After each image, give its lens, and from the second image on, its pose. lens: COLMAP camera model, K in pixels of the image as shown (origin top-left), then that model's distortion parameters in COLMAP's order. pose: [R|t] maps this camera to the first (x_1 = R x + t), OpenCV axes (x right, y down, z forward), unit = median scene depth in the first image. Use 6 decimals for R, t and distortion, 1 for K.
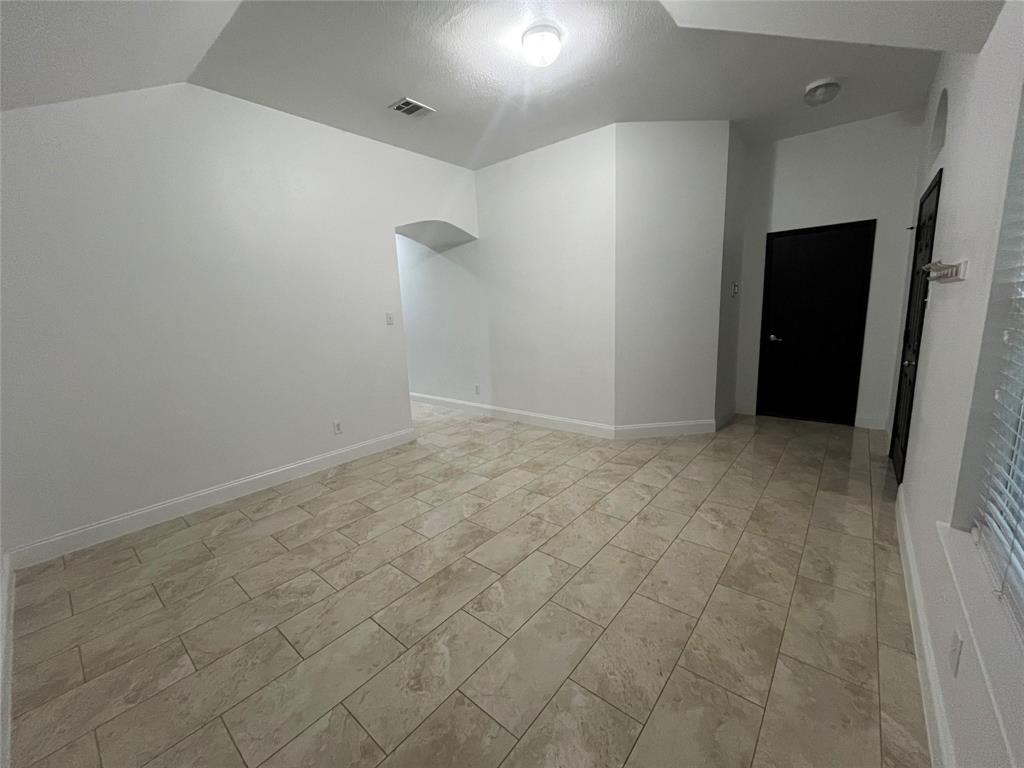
lens RADIAL K [[412.5, 0, 512.0], [0, 412.5, 384.0], [0, 0, 1]] dist [-0.000343, -0.000359]
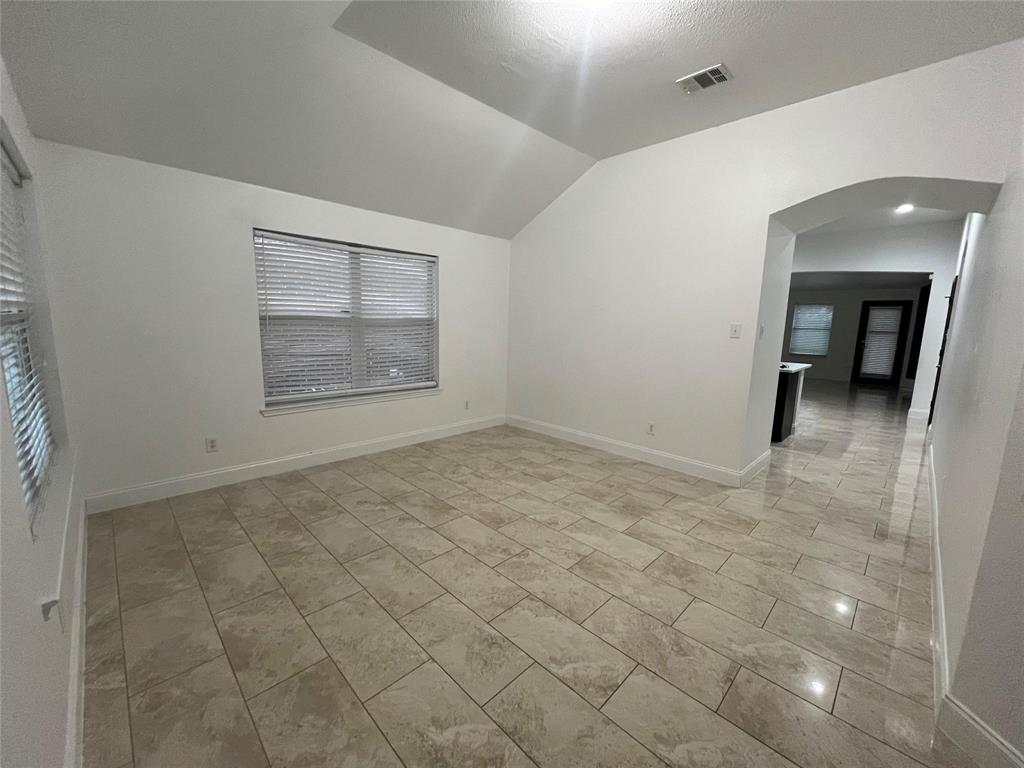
lens RADIAL K [[412.5, 0, 512.0], [0, 412.5, 384.0], [0, 0, 1]] dist [-0.000343, -0.000359]
pose [[-0.089369, 0.193735, -0.976975, 0.789265], [-0.201352, 0.957132, 0.208219, -0.193225], [0.975433, 0.215325, -0.046529, 0.863825]]
